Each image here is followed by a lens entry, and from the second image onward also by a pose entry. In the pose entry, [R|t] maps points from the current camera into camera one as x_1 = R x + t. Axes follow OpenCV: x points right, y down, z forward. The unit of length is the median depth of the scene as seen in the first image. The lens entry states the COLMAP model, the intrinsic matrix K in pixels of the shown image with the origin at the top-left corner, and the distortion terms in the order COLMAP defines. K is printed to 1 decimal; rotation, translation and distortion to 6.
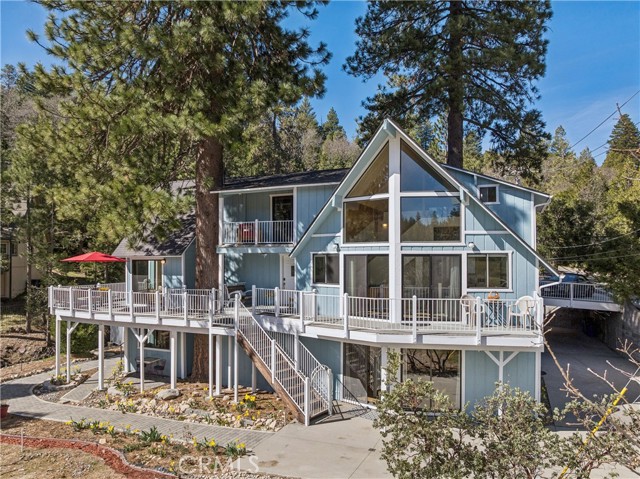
lens RADIAL K [[456.0, 0, 318.2], [0, 456.0, 250.3], [0, 0, 1]] dist [-0.034528, 0.001388]
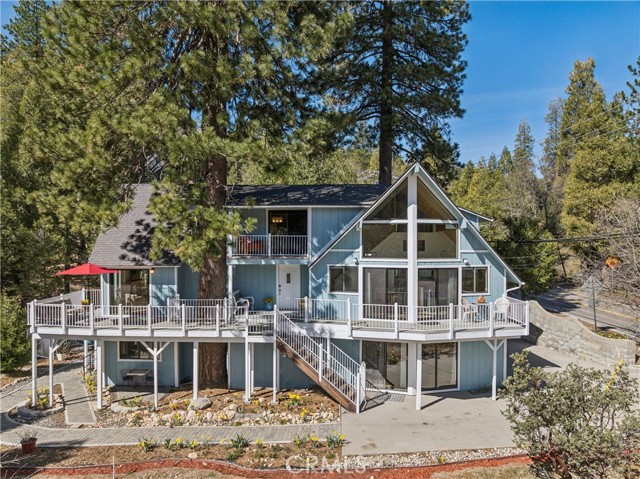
lens RADIAL K [[452.6, 0, 320.0], [0, 452.6, 239.5], [0, 0, 1]] dist [0.000087, -0.045788]
pose [[0.928499, 0.004244, 0.371310, -0.487111], [-0.008001, 0.999931, 0.008579, -0.072771], [-0.371248, -0.010937, 0.928469, -0.062296]]
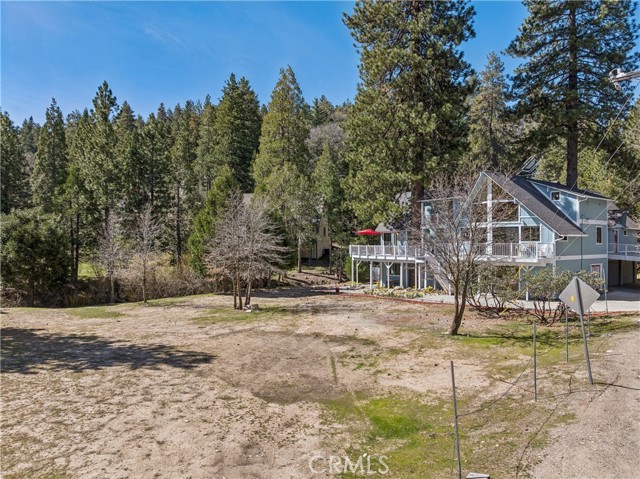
lens RADIAL K [[456.0, 0, 318.2], [0, 456.0, 250.3], [0, 0, 1]] dist [-0.034528, 0.001388]
pose [[0.866482, 0.005412, -0.499179, 0.520046], [0.012542, 0.999390, 0.032605, 0.037256], [0.499051, -0.034512, 0.865885, -1.344868]]
